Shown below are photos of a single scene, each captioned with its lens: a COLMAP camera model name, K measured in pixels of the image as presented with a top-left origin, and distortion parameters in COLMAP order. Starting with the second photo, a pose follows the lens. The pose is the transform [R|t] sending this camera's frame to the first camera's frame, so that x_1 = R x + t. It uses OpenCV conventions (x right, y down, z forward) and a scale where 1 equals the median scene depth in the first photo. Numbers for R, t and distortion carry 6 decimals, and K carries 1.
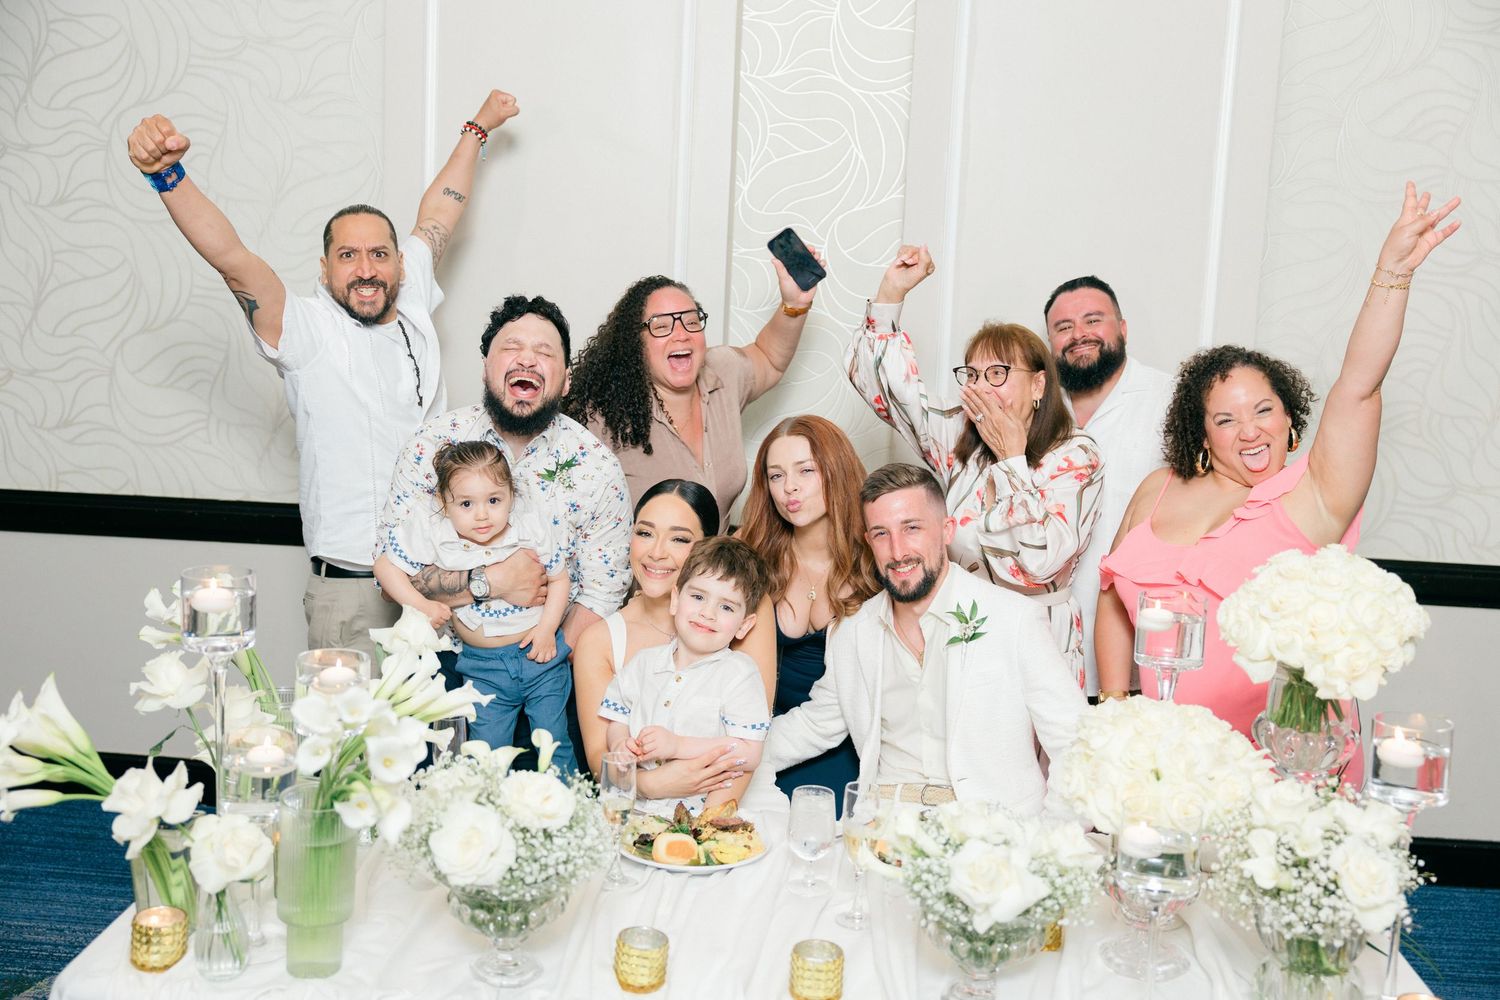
lens RADIAL K [[1563.7, 0, 753.6], [0, 1563.7, 492.0], [0, 0, 1]] dist [0.001634, 0.000000]
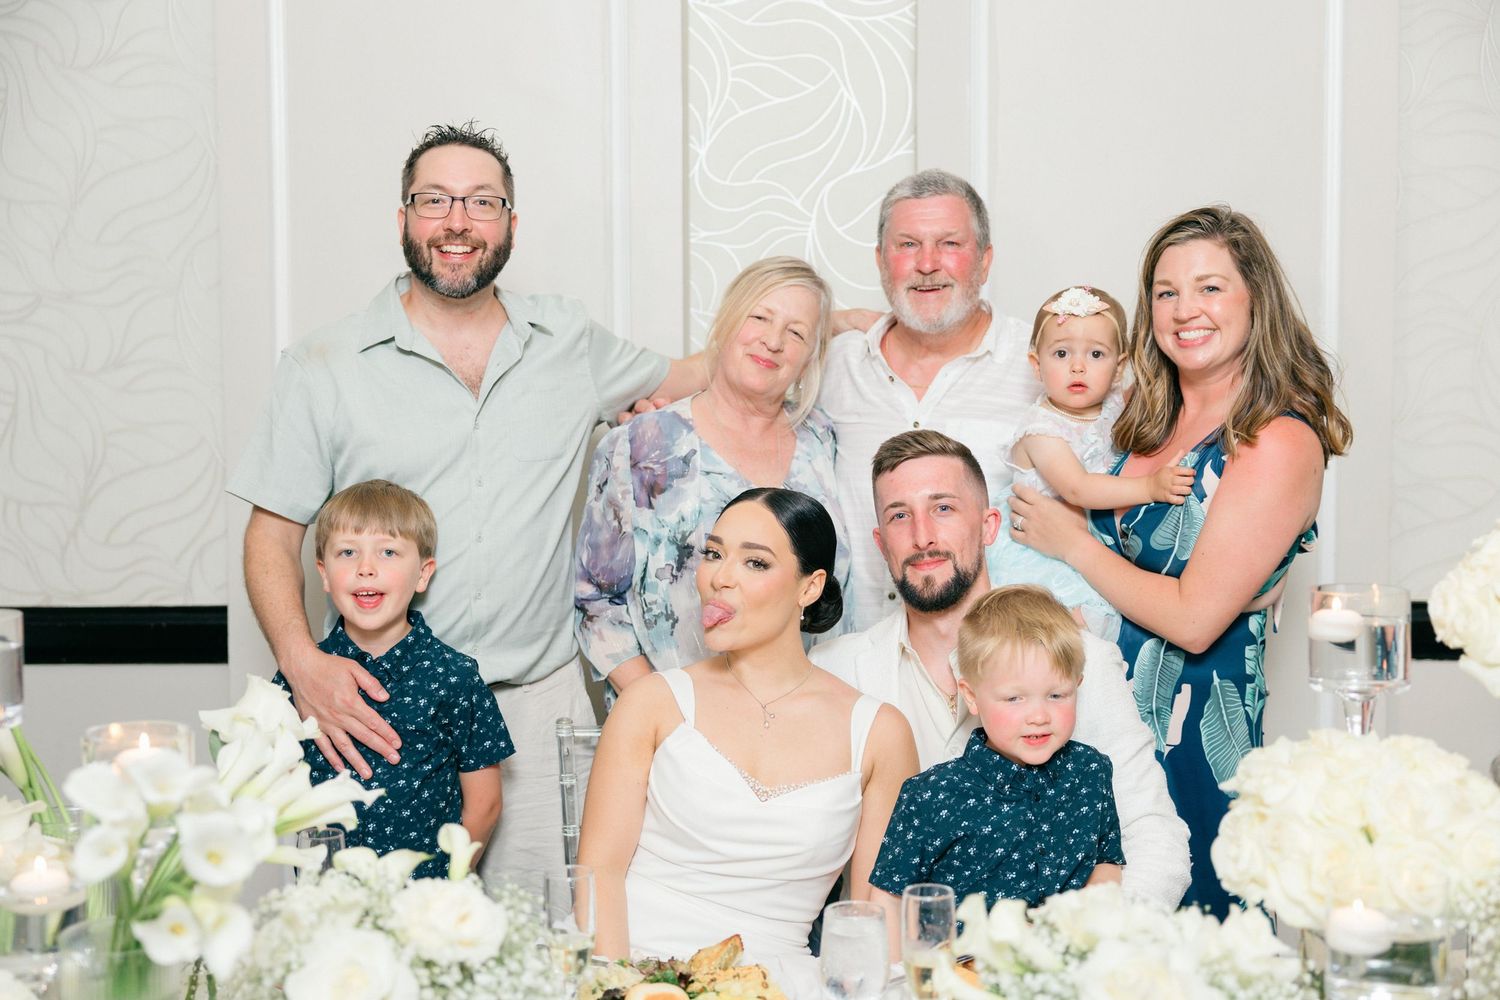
lens RADIAL K [[1955.7, 0, 753.2], [0, 1955.7, 497.7], [0, 0, 1]] dist [0.013757, 0.000000]
pose [[0.998520, -0.050876, 0.019213, -0.015510], [0.052145, 0.995995, -0.072629, 0.082696], [-0.015441, 0.073524, 0.997174, 0.150109]]
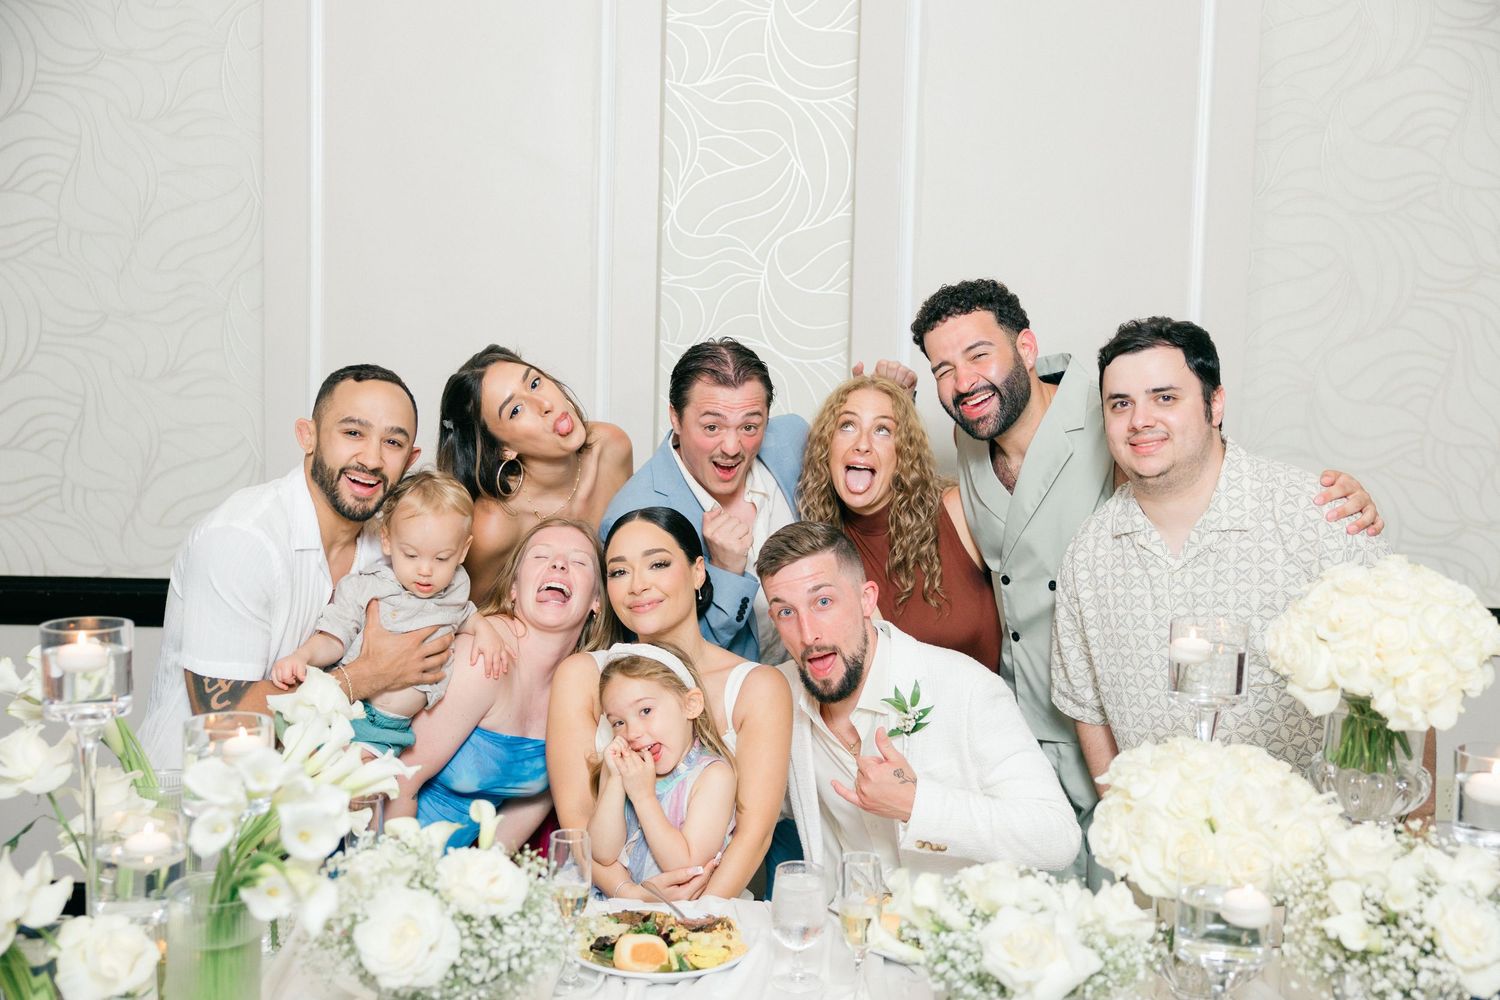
lens RADIAL K [[1695.4, 0, 755.0], [0, 1695.4, 505.5], [0, 0, 1]] dist [0.007206, 0.000000]
pose [[0.998003, -0.026054, 0.057544, -0.039410], [0.028697, 0.998548, -0.045587, 0.041071], [-0.056272, 0.047147, 0.997302, 0.080440]]
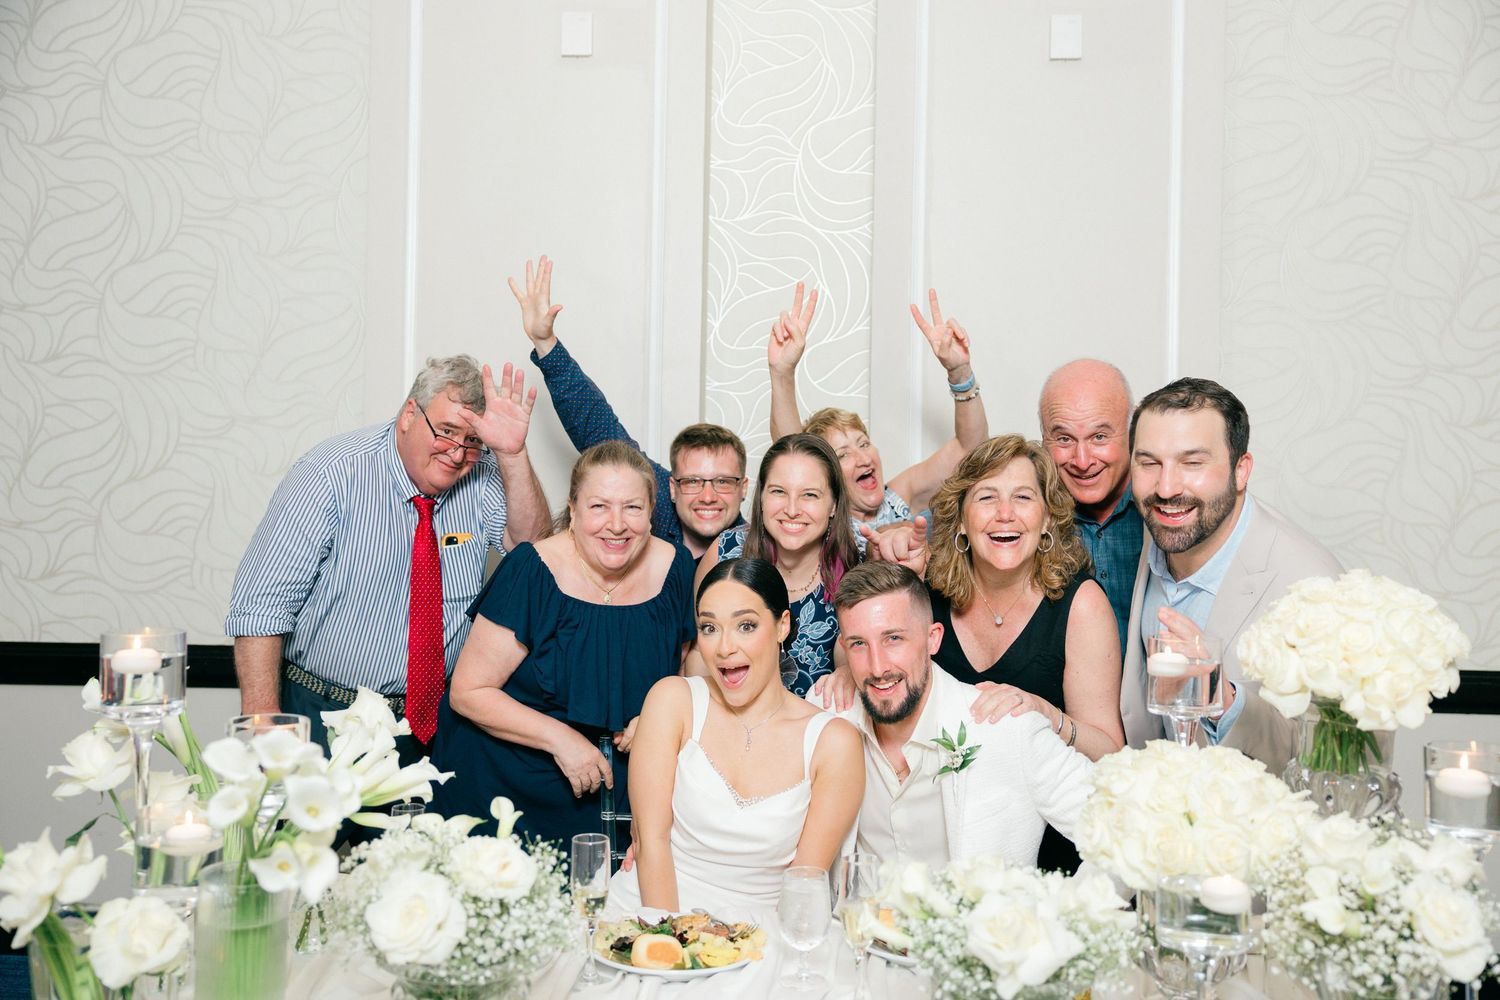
lens RADIAL K [[1413.3, 0, 752.8], [0, 1413.3, 496.0], [0, 0, 1]] dist [0.002405, 0.000000]
pose [[0.999482, -0.028039, 0.015796, 0.001009], [0.029989, 0.989546, -0.141062, 0.103606], [-0.011676, 0.141462, 0.989875, 0.176473]]
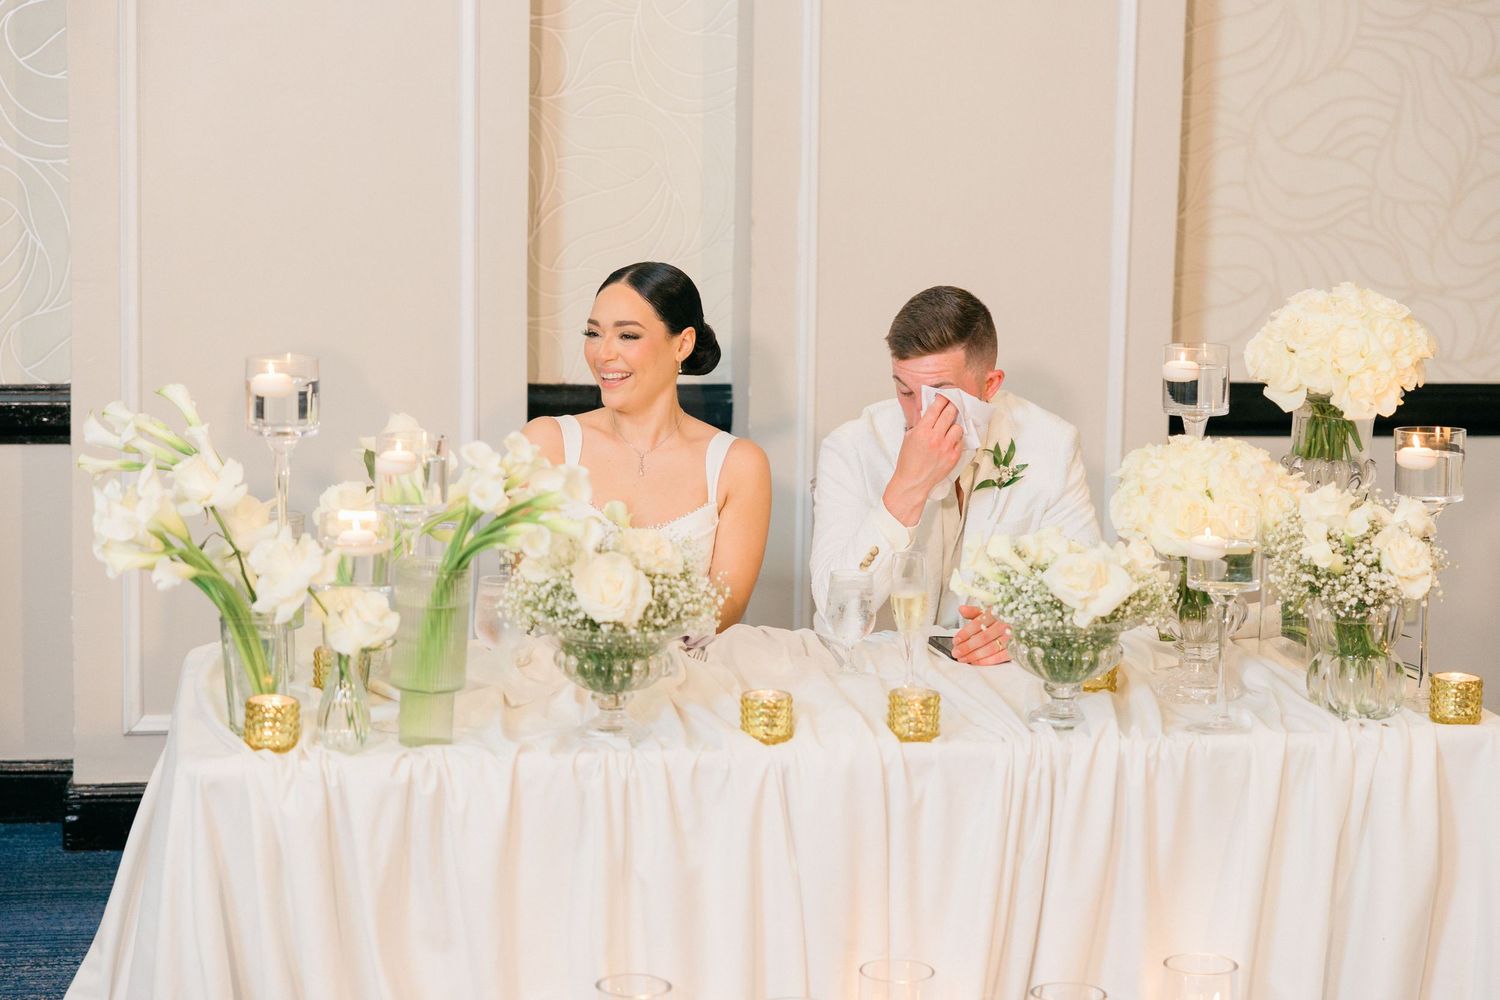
lens RADIAL K [[3010.7, 0, 749.4], [0, 3010.7, 504.9], [0, 0, 1]] dist [0.037003, 0.000000]
pose [[0.972966, -0.059570, 0.223134, -0.502610], [0.058211, 0.998224, 0.012667, 0.141112], [-0.223493, 0.000665, 0.974705, -0.925718]]
